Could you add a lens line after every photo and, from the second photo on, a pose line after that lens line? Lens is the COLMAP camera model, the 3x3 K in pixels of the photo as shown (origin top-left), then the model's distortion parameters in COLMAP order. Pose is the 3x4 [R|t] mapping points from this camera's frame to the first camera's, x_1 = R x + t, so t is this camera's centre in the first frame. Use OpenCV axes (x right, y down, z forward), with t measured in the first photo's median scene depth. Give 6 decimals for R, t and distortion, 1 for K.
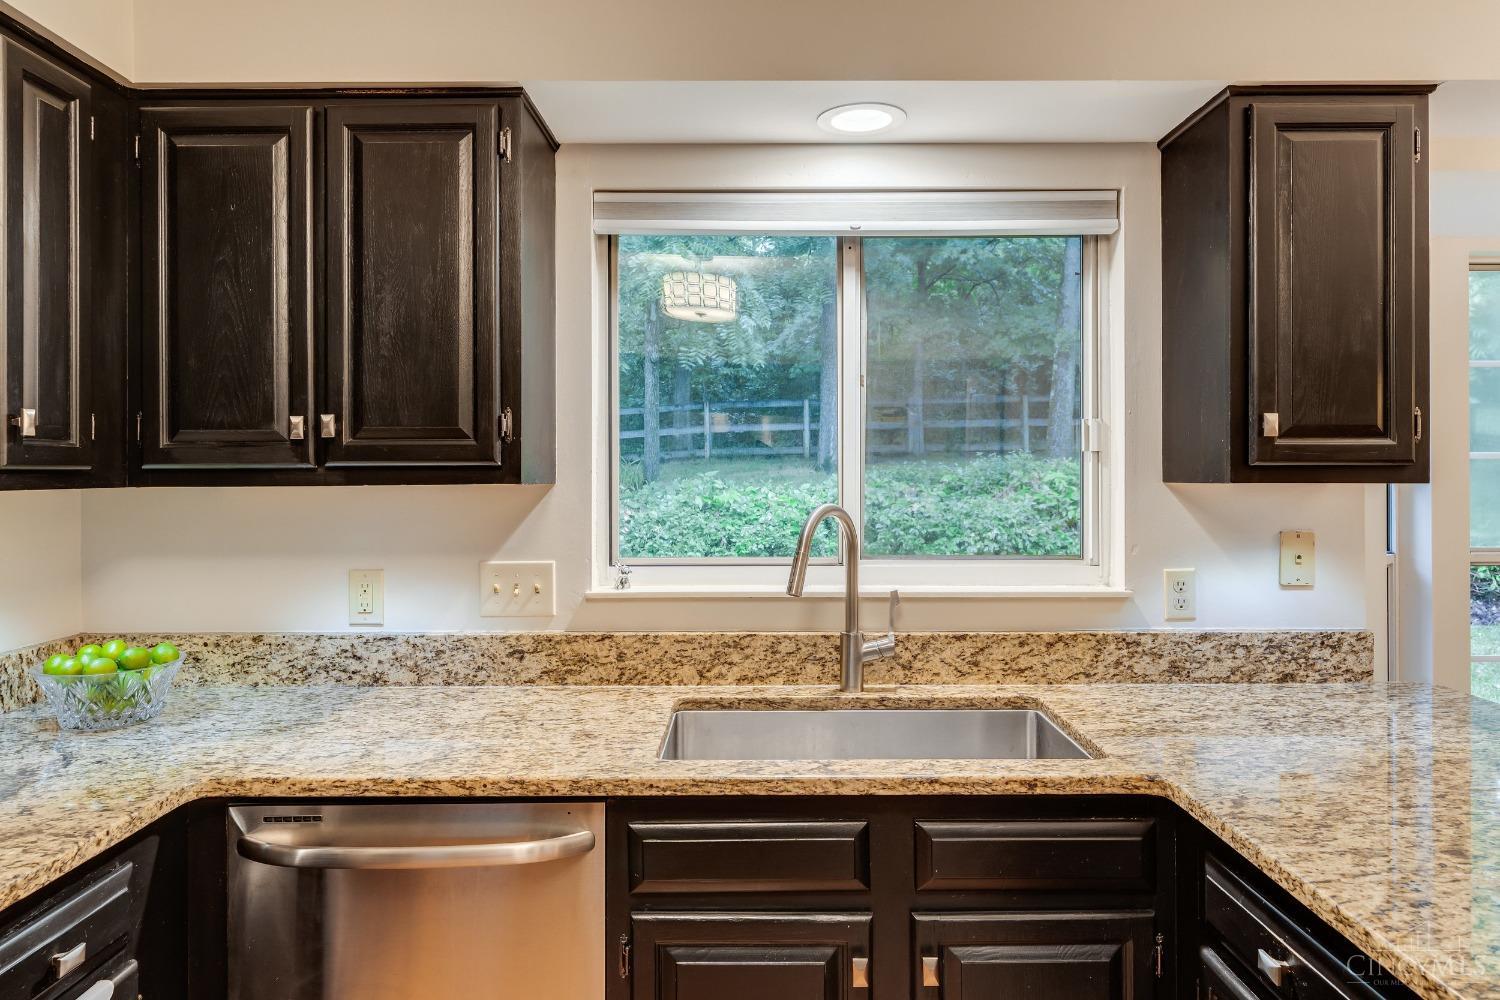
lens RADIAL K [[946.5, 0, 748.7], [0, 946.5, 471.6], [0, 0, 1]] dist [-0.004241, 0.005395]
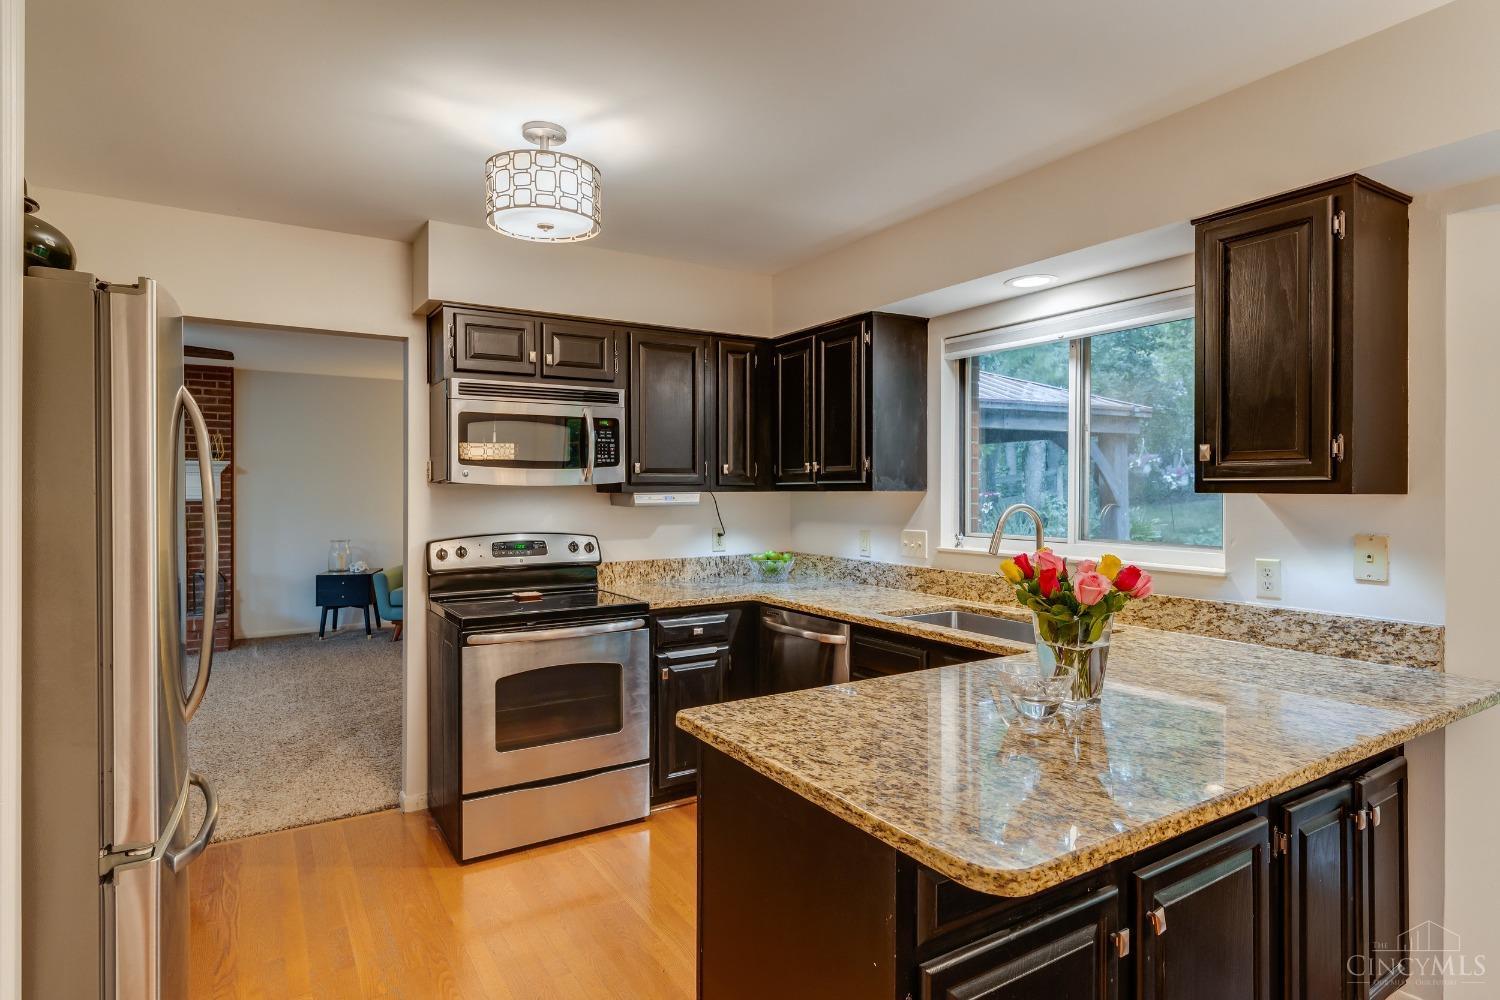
lens RADIAL K [[802.2, 0, 750.1], [0, 802.2, 489.1], [0, 0, 1]] dist [-0.002637, 0.001059]
pose [[0.529816, 0.002635, -0.848109, 1.032805], [-0.000072, 0.999995, 0.003062, 0.002235], [0.848113, -0.001561, 0.529814, -0.200173]]
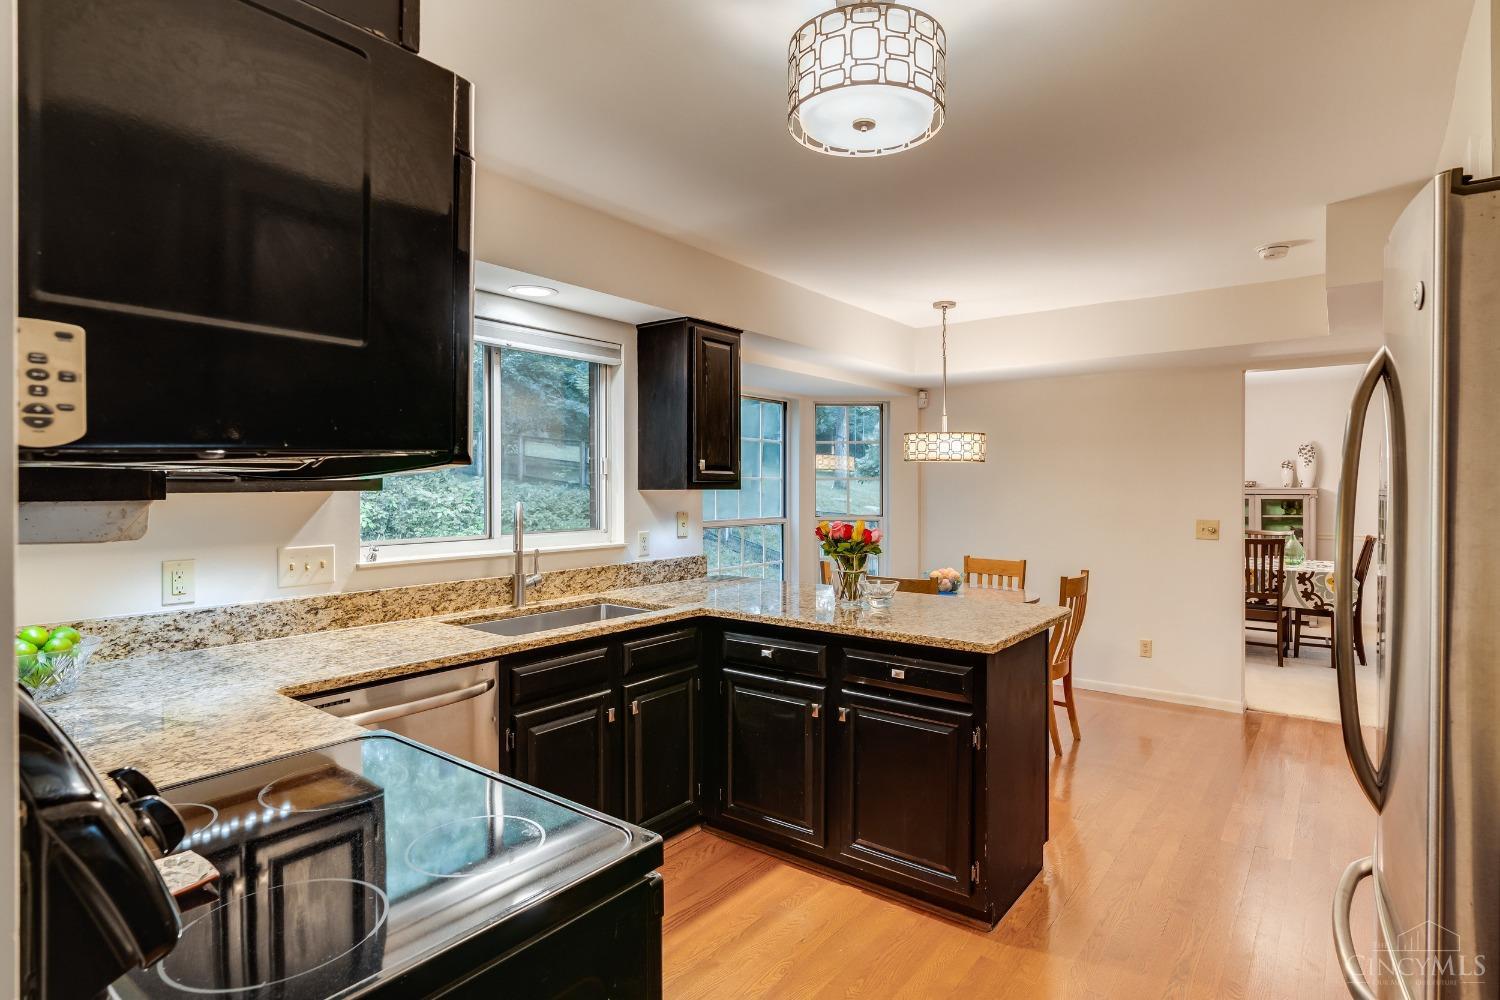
lens RADIAL K [[783.1, 0, 752.6], [0, 783.1, 486.3], [0, 0, 1]] dist [-0.003101, 0.000059]
pose [[0.608005, 0.002263, 0.793930, -0.779728], [-0.002039, 0.999997, -0.001289, 0.005514], [-0.793931, -0.000835, 0.608008, -0.242077]]
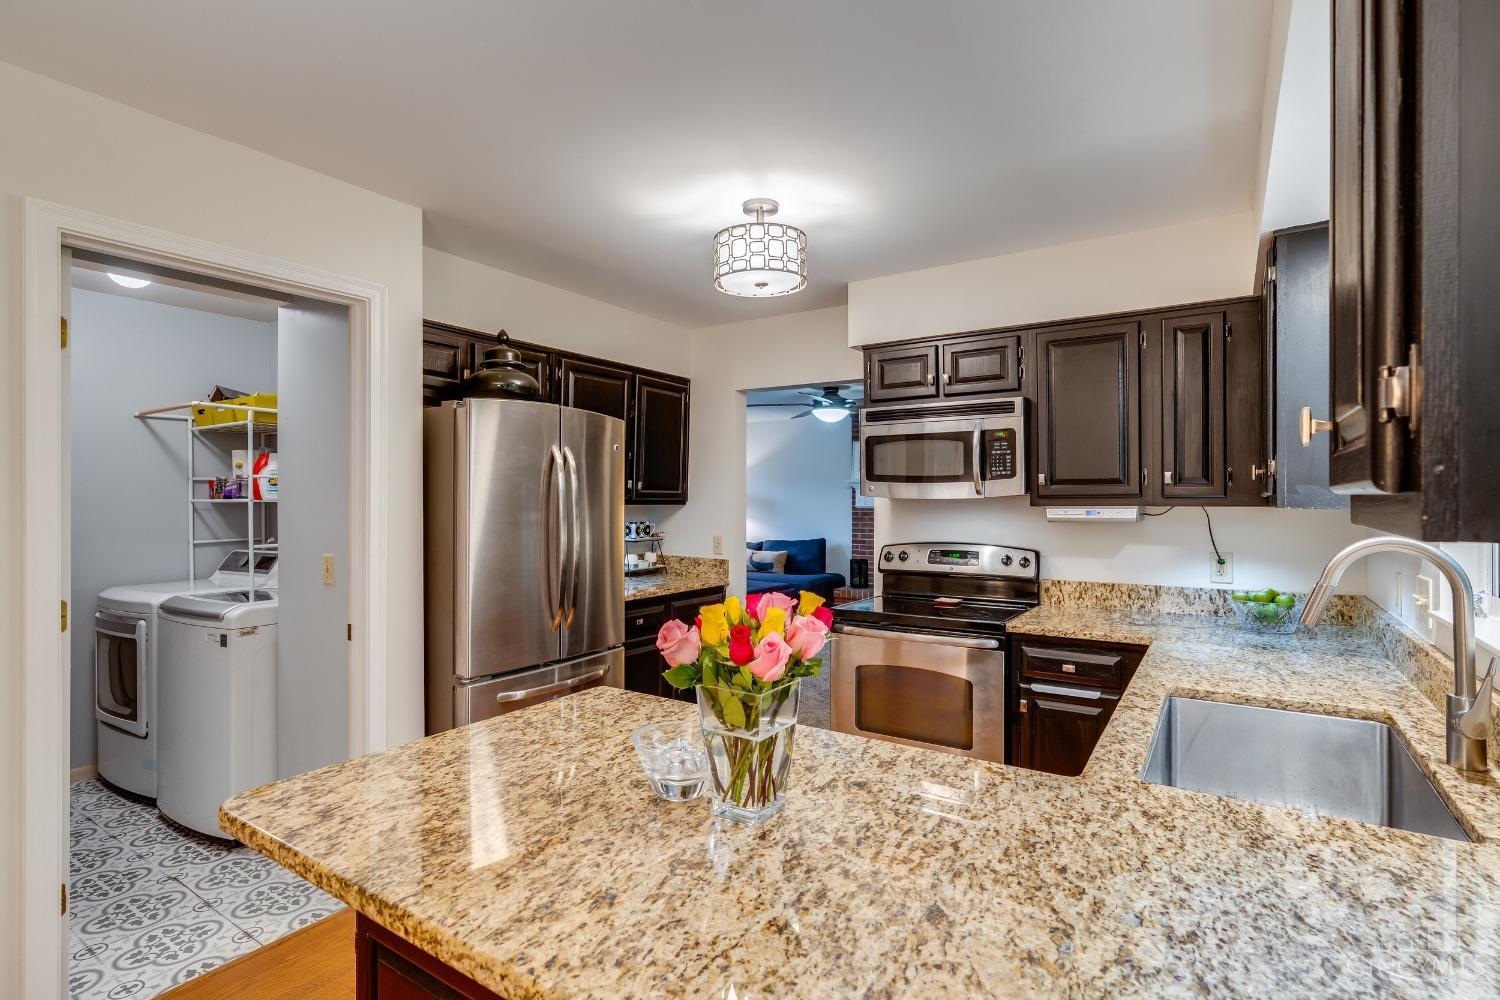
lens RADIAL K [[721.1, 0, 750.0], [0, 721.1, 500.0], [0, 0, 1]] dist [-0.002455, -0.000121]
pose [[-0.549578, 0.004822, -0.835428, 0.951905], [0.002372, 0.999988, 0.004212, -0.004589], [0.835439, 0.000334, -0.549583, 0.806848]]
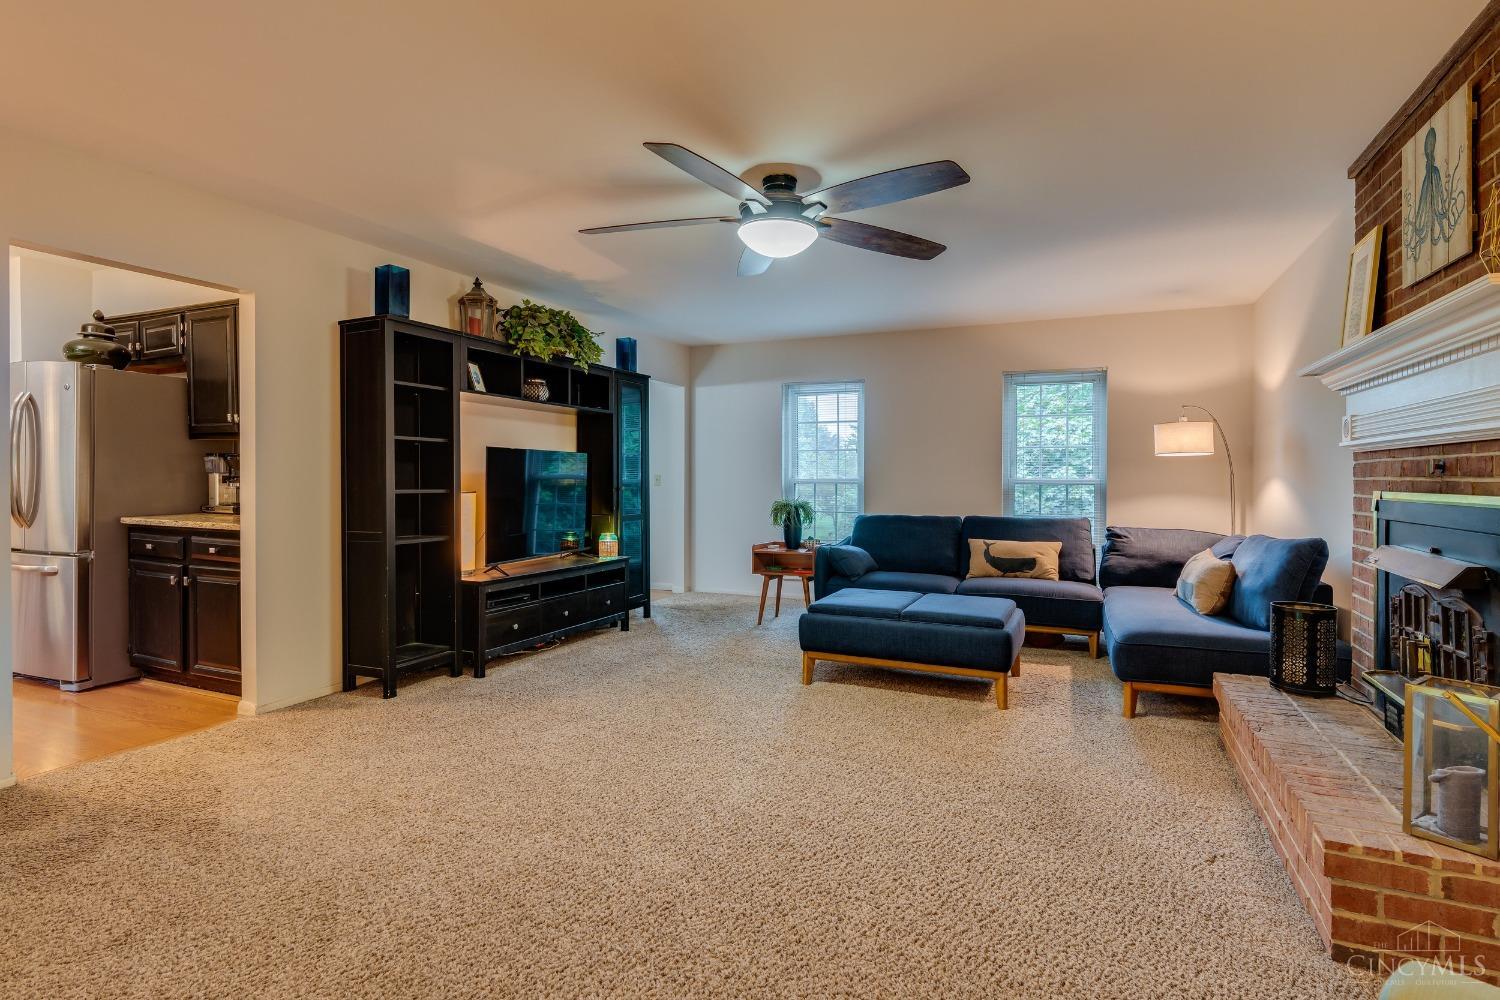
lens RADIAL K [[747.7, 0, 772.1], [0, 747.7, 483.4], [0, 0, 1]] dist [-0.003011, 0.000957]
pose [[-0.919323, -0.004036, 0.393484, -2.523197], [-0.000579, 0.999960, 0.008905, 0.112039], [-0.393504, 0.007959, -0.919289, 0.755470]]
